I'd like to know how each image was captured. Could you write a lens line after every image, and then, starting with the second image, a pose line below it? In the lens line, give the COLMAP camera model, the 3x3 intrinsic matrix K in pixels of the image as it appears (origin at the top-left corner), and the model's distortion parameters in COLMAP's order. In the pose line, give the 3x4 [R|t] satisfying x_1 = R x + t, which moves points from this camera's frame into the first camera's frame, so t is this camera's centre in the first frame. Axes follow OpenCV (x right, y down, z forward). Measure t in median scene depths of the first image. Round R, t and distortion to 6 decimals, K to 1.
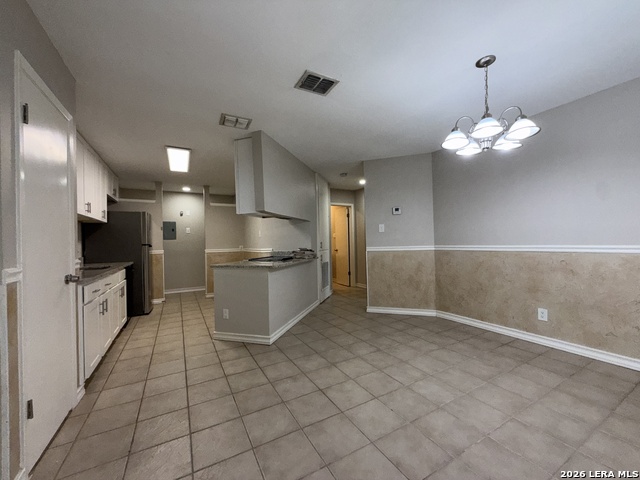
lens RADIAL K [[255.5, 0, 316.5], [0, 255.5, 243.4], [0, 0, 1]] dist [-0.002549, 0.001001]
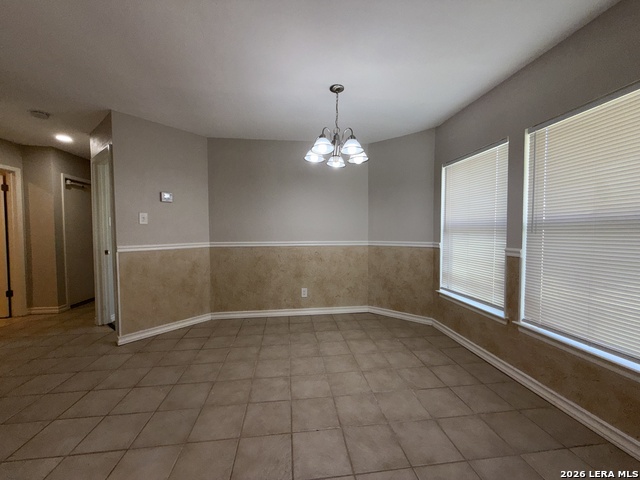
lens RADIAL K [[255.5, 0, 321.2], [0, 255.5, 242.8], [0, 0, 1]] dist [-0.002549, 0.001001]
pose [[0.364354, -0.020240, 0.931041, -0.281401], [-0.001806, 0.999747, 0.022440, -0.012393], [-0.931259, -0.009857, 0.364225, 0.365118]]
